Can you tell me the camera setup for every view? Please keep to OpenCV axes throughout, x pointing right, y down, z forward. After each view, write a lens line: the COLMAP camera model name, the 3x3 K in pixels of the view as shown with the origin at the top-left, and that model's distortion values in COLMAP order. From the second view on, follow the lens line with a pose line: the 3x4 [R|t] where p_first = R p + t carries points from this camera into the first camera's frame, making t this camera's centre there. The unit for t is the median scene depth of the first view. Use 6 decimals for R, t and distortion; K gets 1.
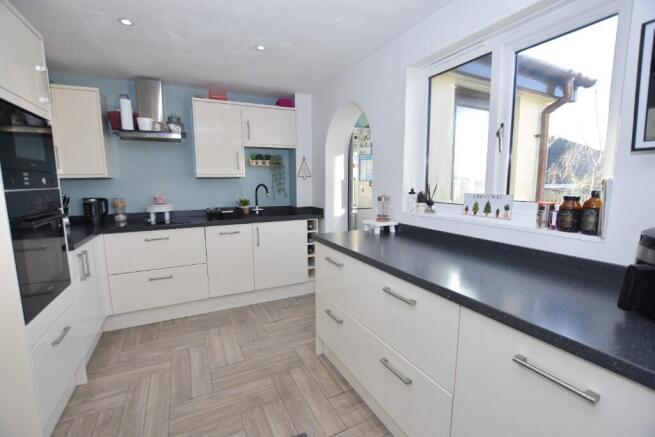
lens RADIAL K [[288.2, 0, 324.7], [0, 288.2, 217.8], [0, 0, 1]] dist [-0.013463, -0.000156]
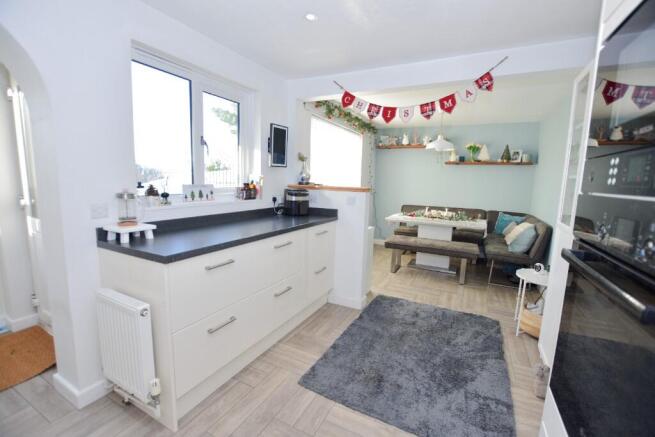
lens RADIAL K [[288.2, 0, 324.7], [0, 288.2, 217.8], [0, 0, 1]] dist [-0.013463, -0.000156]
pose [[-0.590401, -0.116586, 0.798645, -0.541962], [0.079388, 0.976325, 0.201212, -0.091014], [-0.803196, 0.182199, -0.567168, 0.772895]]
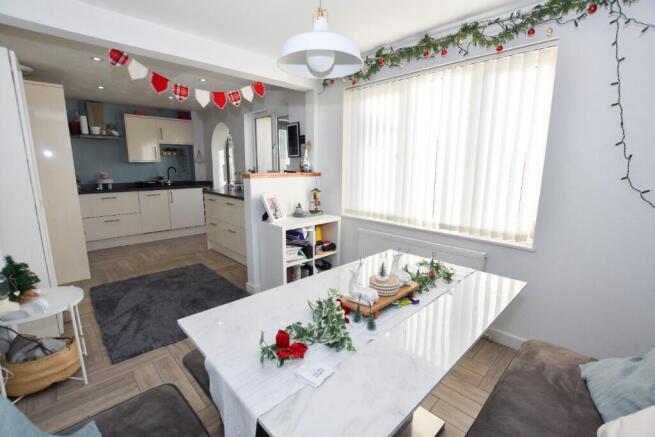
lens RADIAL K [[288.2, 0, 324.7], [0, 288.2, 217.8], [0, 0, 1]] dist [-0.013463, -0.000156]
pose [[0.952643, -0.043708, 0.300933, 0.121104], [0.027538, 0.997950, 0.057770, 0.116827], [-0.302841, -0.046747, 0.951894, -0.945460]]
